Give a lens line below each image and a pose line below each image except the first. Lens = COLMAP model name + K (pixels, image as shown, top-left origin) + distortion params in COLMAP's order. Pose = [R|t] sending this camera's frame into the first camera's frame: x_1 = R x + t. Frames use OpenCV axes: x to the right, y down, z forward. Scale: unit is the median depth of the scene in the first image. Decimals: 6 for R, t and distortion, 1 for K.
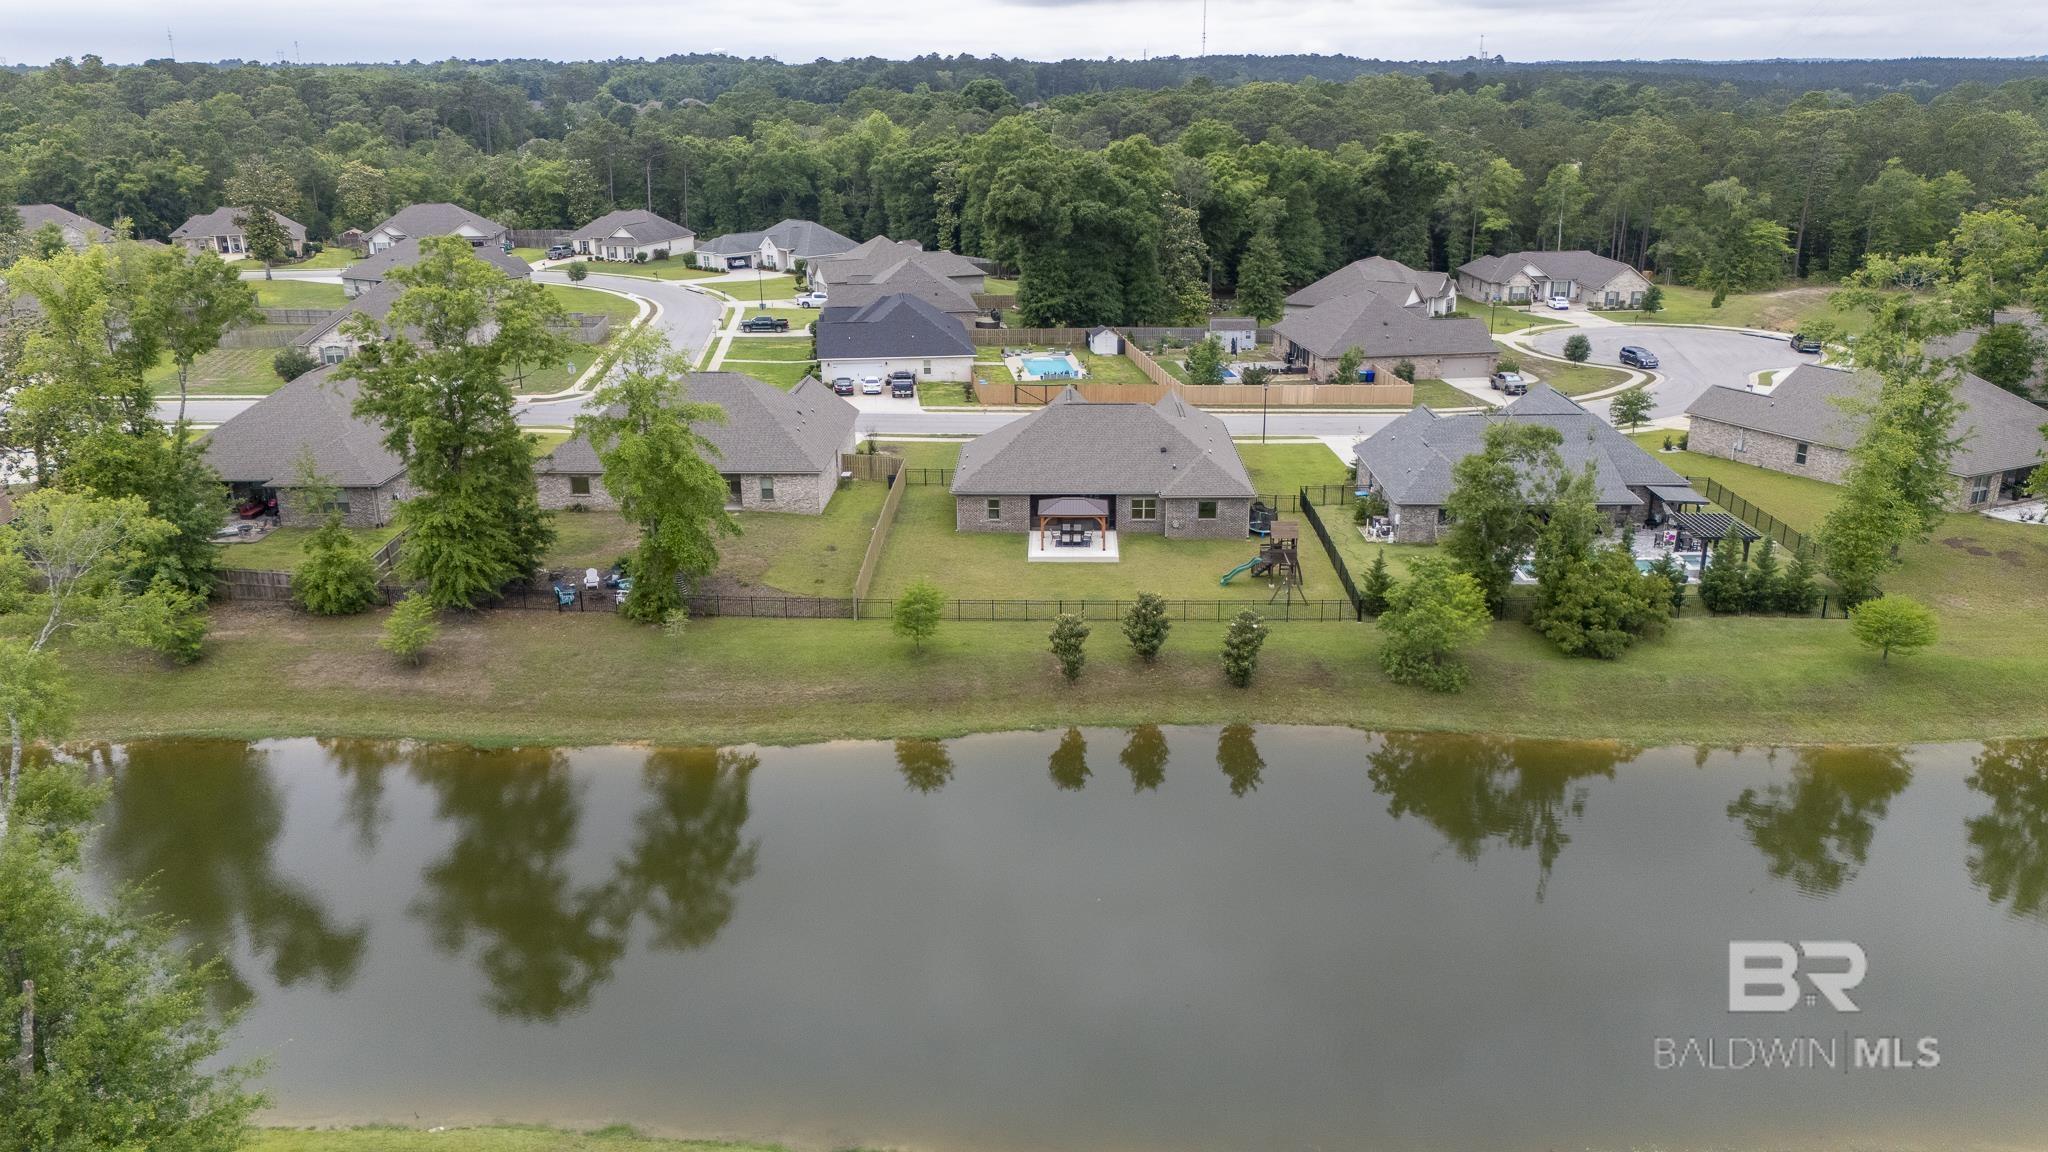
lens RADIAL K [[1517.2, 0, 1024.0], [0, 1517.2, 576.0], [0, 0, 1]] dist [0.020697, -0.012460]
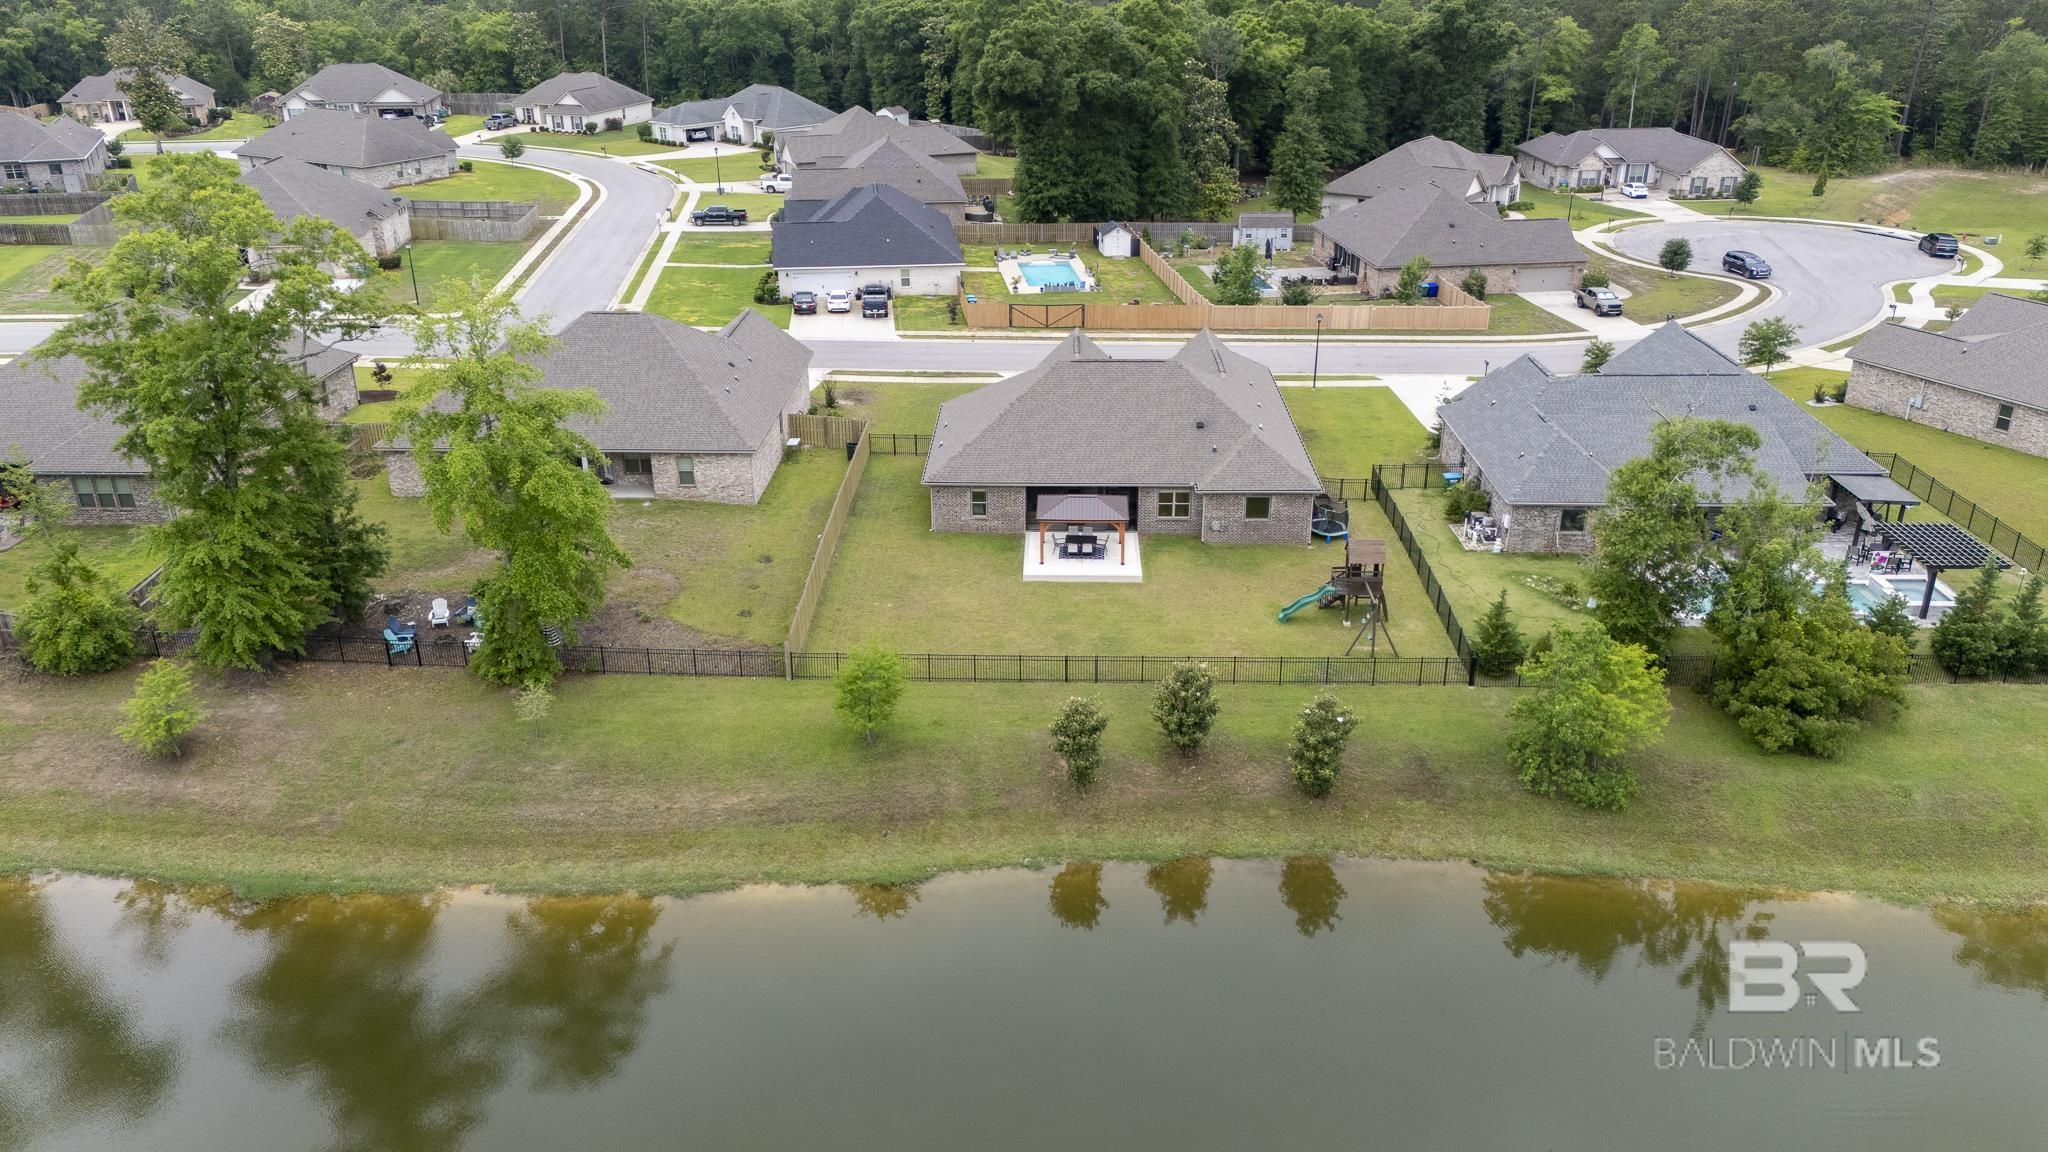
lens RADIAL K [[1517.2, 0, 1024.0], [0, 1517.2, 576.0], [0, 0, 1]] dist [0.020697, -0.012460]
pose [[0.999994, 0.003366, 0.001182, 0.001332], [-0.003459, 0.995862, 0.090813, -0.047876], [-0.000872, -0.090816, 0.995867, 0.143801]]
